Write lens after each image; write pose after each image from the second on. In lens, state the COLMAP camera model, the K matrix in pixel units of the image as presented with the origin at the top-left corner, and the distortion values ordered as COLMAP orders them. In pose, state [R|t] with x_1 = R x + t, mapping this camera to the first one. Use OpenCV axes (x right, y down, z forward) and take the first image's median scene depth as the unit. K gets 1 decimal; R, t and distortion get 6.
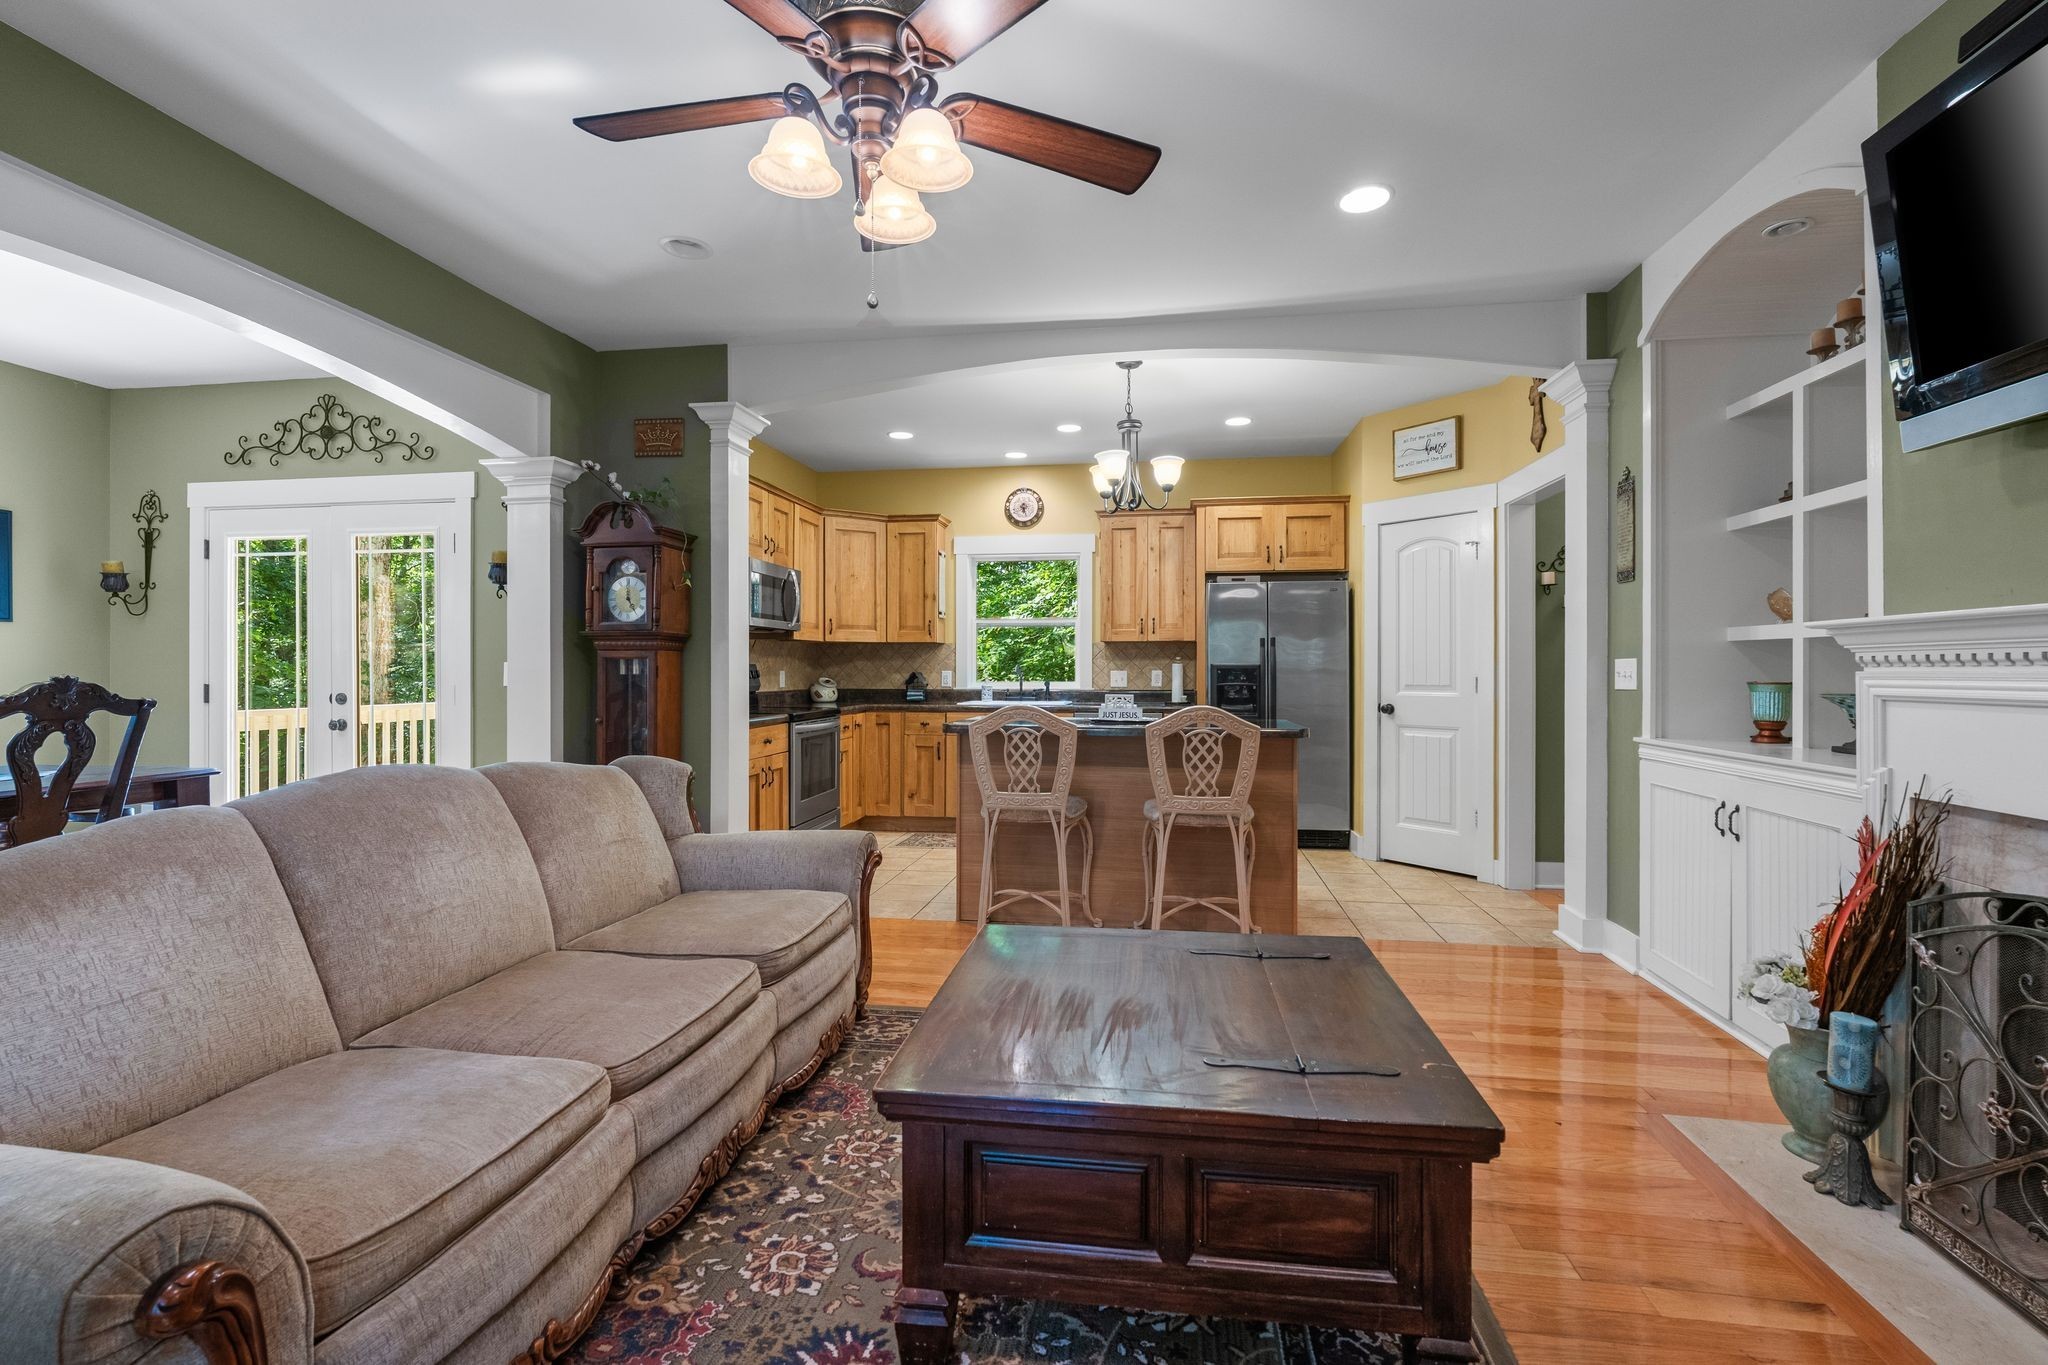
lens RADIAL K [[915.3, 0, 1028.9], [0, 915.3, 678.4], [0, 0, 1]] dist [-0.000072, 0.000363]
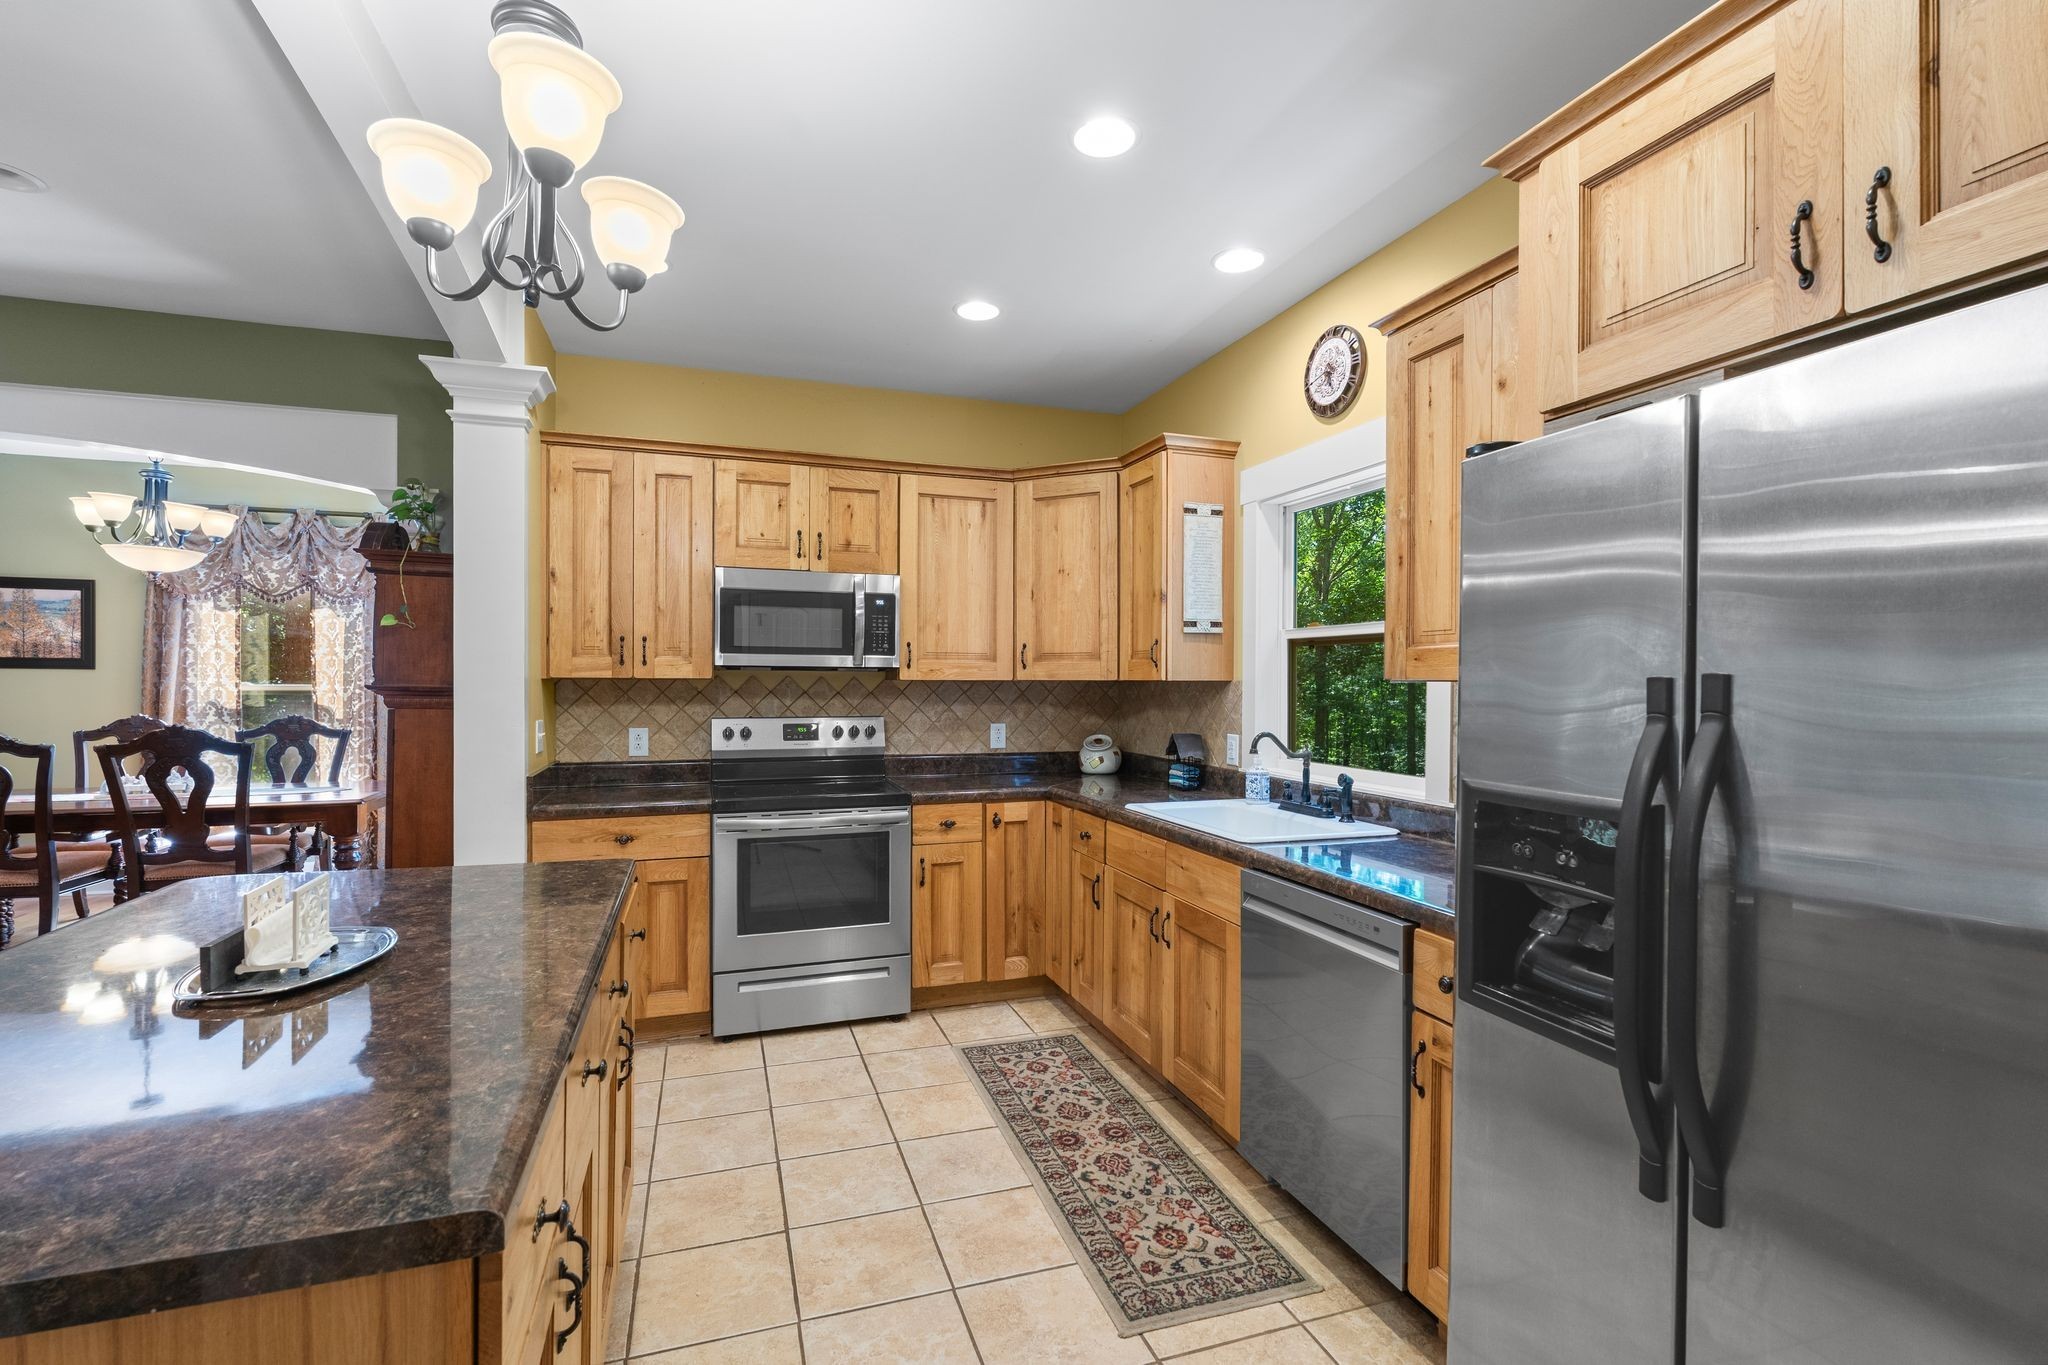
lens RADIAL K [[902.5, 0, 1028.1], [0, 902.5, 681.9], [0, 0, 1]] dist [-0.008943, 0.000359]
pose [[0.468176, 0.001619, -0.883634, 0.358893], [-0.013641, 0.999892, -0.005395, -0.039286], [0.883530, 0.014579, 0.468148, 0.777245]]
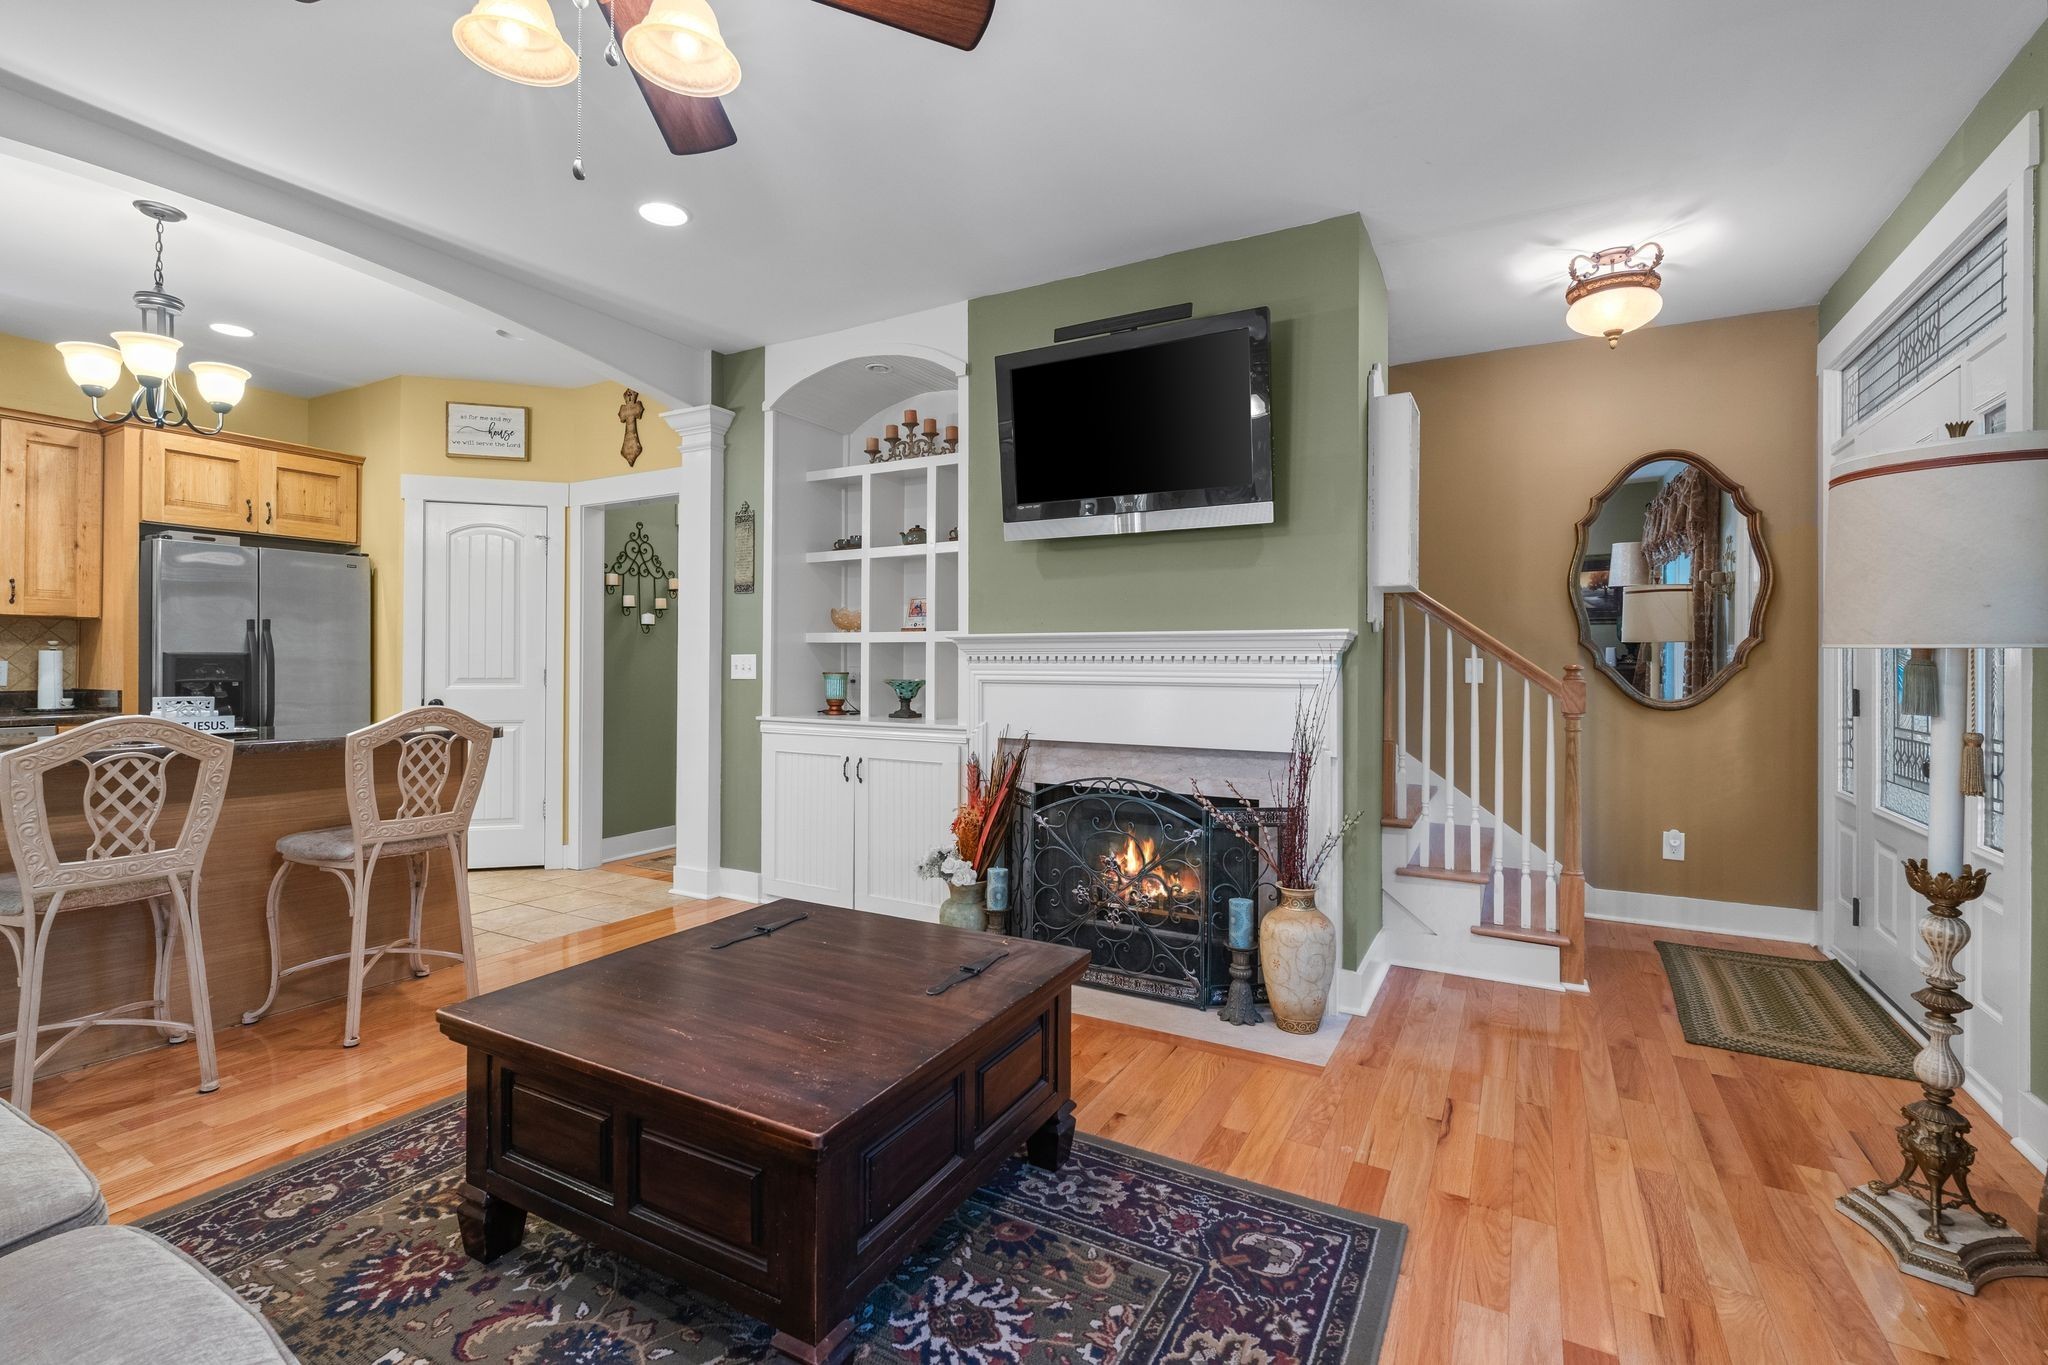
lens RADIAL K [[902.5, 0, 1028.1], [0, 902.5, 681.9], [0, 0, 1]] dist [-0.008943, 0.000359]
pose [[0.346952, -0.015562, 0.937754, -0.224184], [0.002899, 0.999875, 0.015520, -0.001459], [-0.937879, -0.002666, 0.346954, 0.125388]]
